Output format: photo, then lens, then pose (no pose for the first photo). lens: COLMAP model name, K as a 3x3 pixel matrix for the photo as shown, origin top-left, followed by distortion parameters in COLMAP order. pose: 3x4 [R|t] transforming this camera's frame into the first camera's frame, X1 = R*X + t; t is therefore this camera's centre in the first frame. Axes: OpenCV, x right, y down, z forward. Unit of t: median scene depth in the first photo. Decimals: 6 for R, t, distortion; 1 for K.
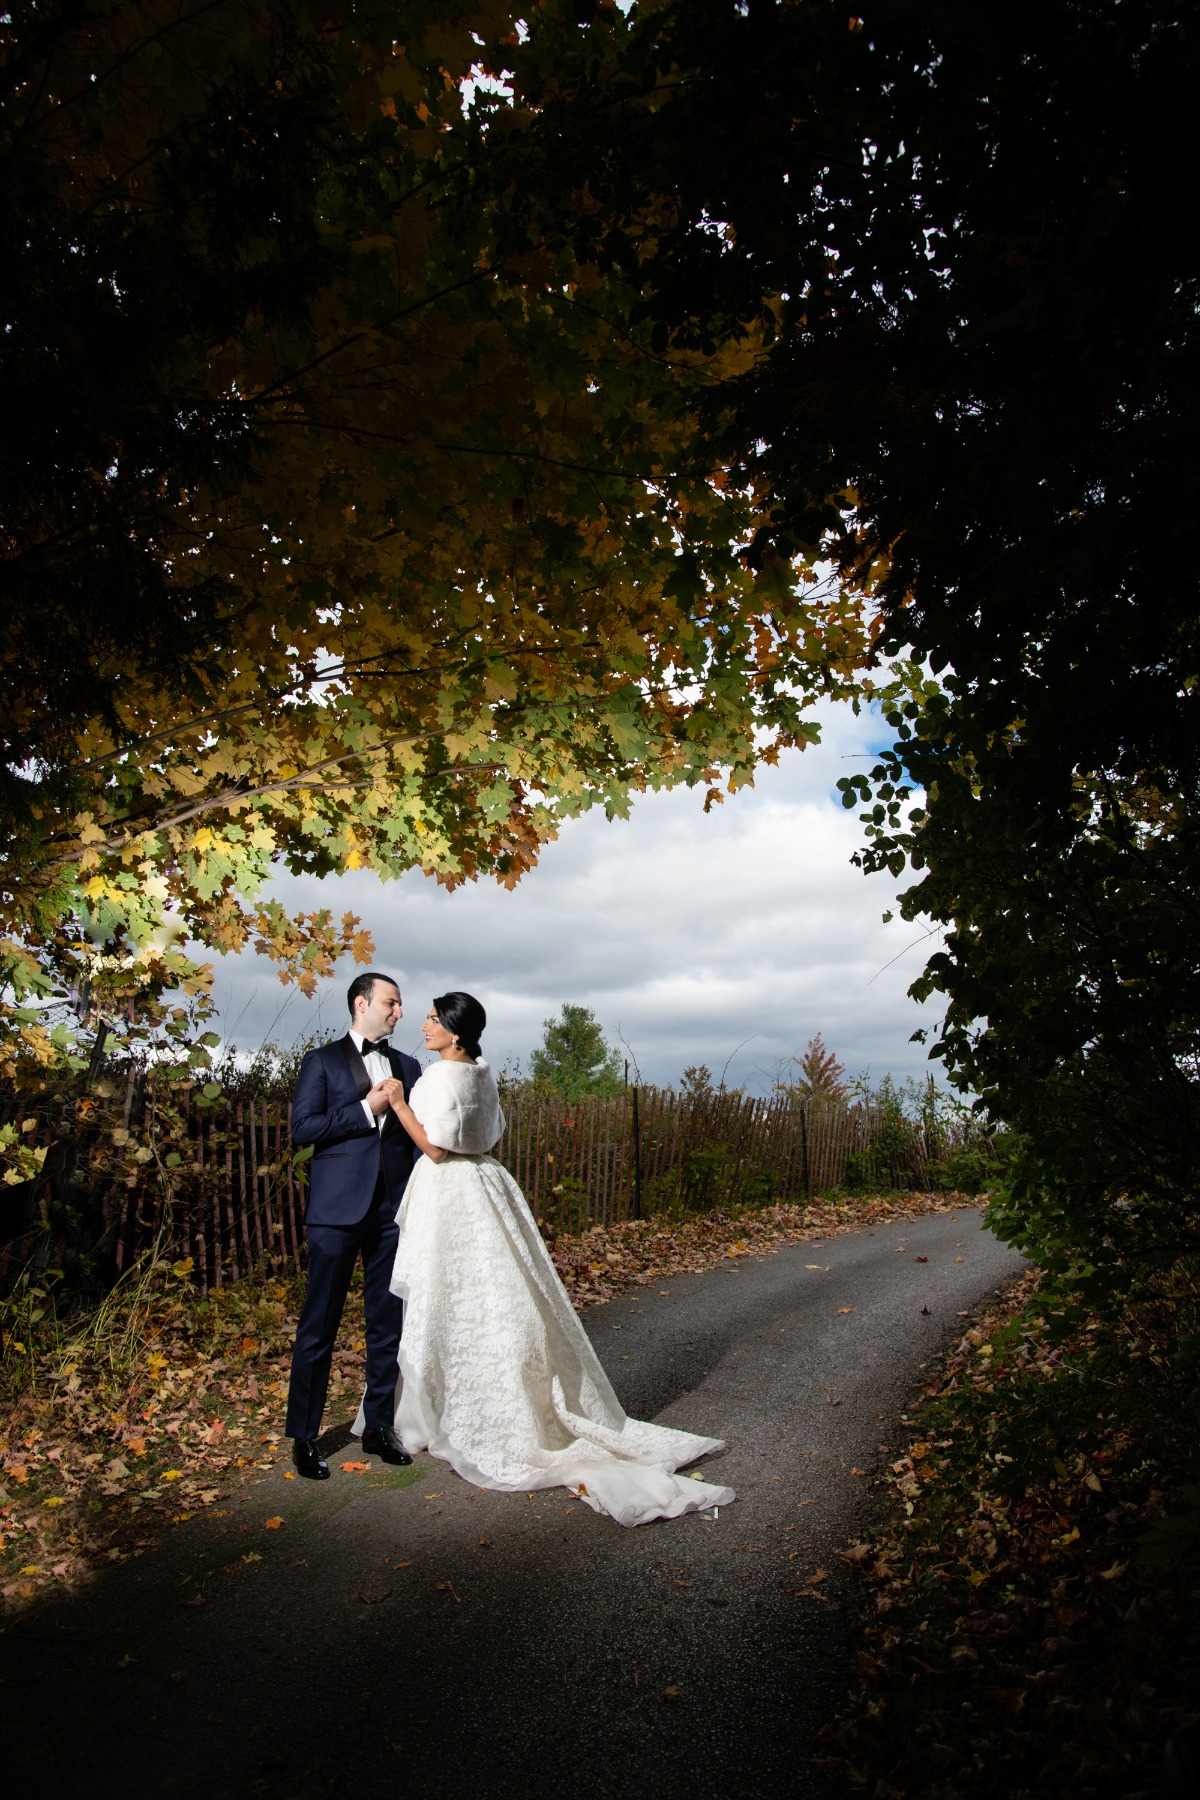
lens RADIAL K [[1749.3, 0, 520.5], [0, 1749.3, 900.1], [0, 0, 1]] dist [-0.016269, -0.003516]
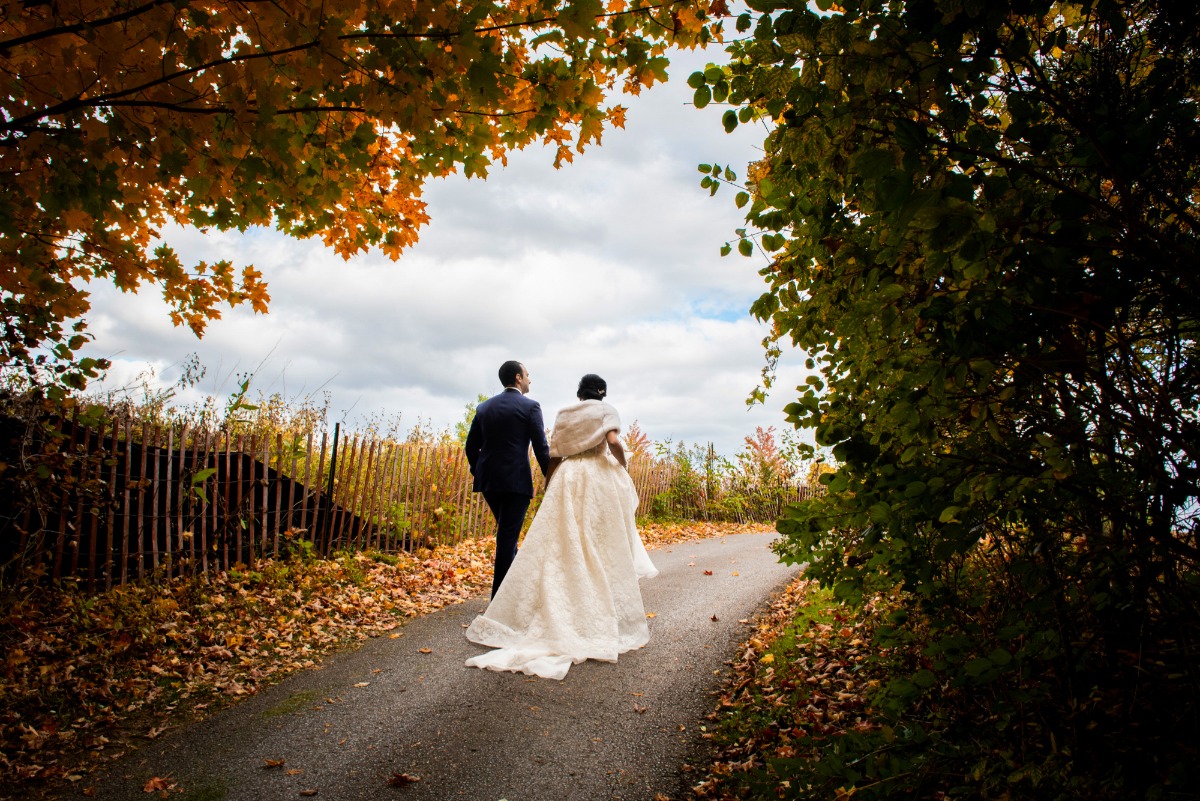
lens RADIAL K [[1103.8, 0, 600.0], [0, 1103.8, 400.5], [0, 0, 1]] dist [0.011502, 0.002782]
pose [[0.989821, 0.048622, 0.133755, 0.034369], [-0.056904, 0.996646, 0.058807, 0.035112], [-0.130448, -0.065820, 0.989268, 0.219687]]
